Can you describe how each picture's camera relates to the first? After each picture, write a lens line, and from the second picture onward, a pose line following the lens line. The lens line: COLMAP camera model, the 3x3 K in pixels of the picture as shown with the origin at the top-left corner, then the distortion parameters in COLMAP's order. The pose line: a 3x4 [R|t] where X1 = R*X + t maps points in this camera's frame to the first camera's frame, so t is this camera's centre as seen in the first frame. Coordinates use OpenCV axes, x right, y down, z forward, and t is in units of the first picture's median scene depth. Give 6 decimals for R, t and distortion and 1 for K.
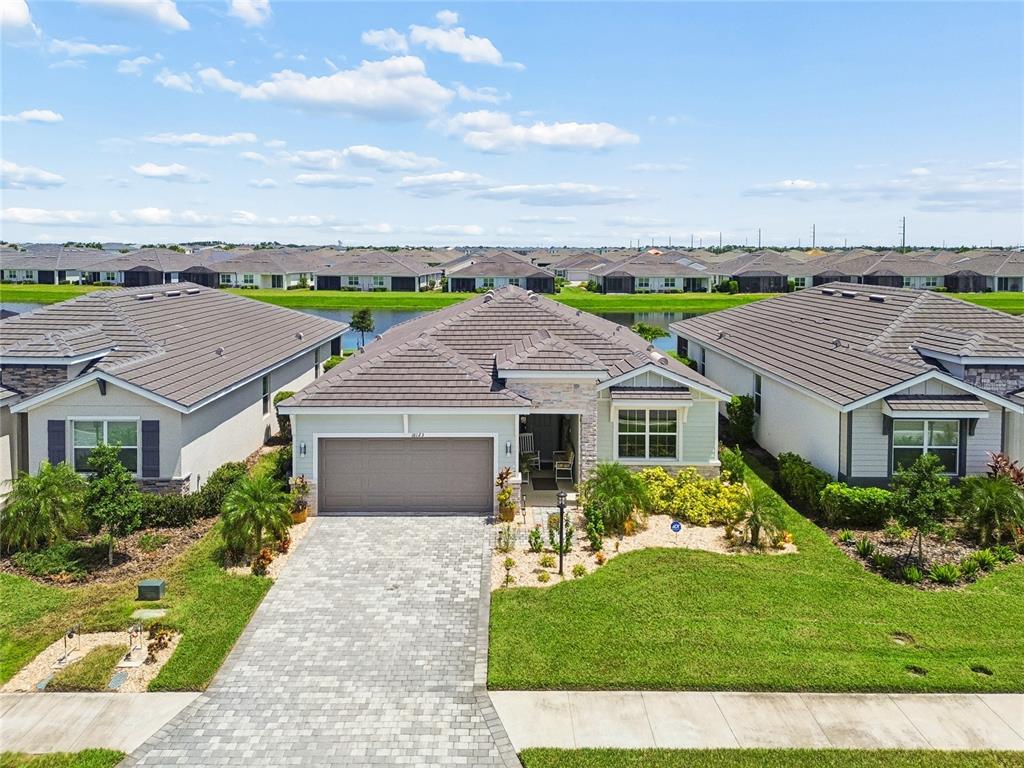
lens RADIAL K [[768.4, 0, 532.6], [0, 768.4, 340.3], [0, 0, 1]] dist [0.062376, -0.052605]
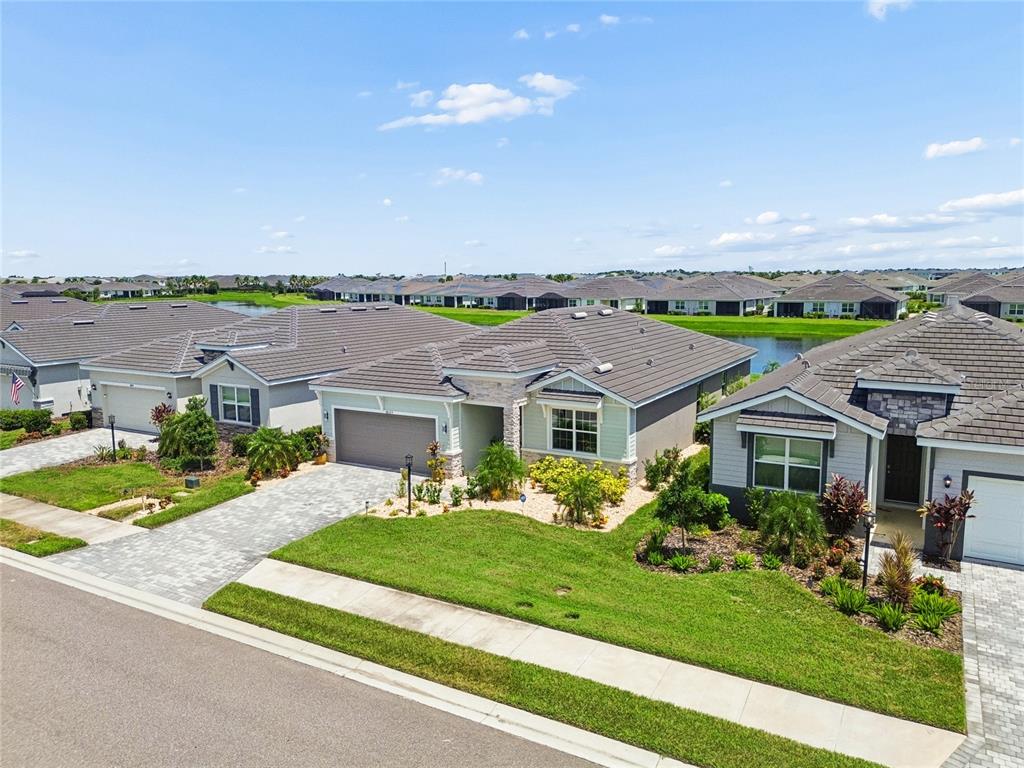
lens RADIAL K [[768.4, 0, 524.6], [0, 768.4, 384.4], [0, 0, 1]] dist [0.062376, -0.052605]
pose [[0.861367, 0.060218, -0.504401, 0.719918], [-0.048571, 0.998163, 0.036221, 0.012695], [0.505655, -0.006700, 0.862710, -0.051481]]
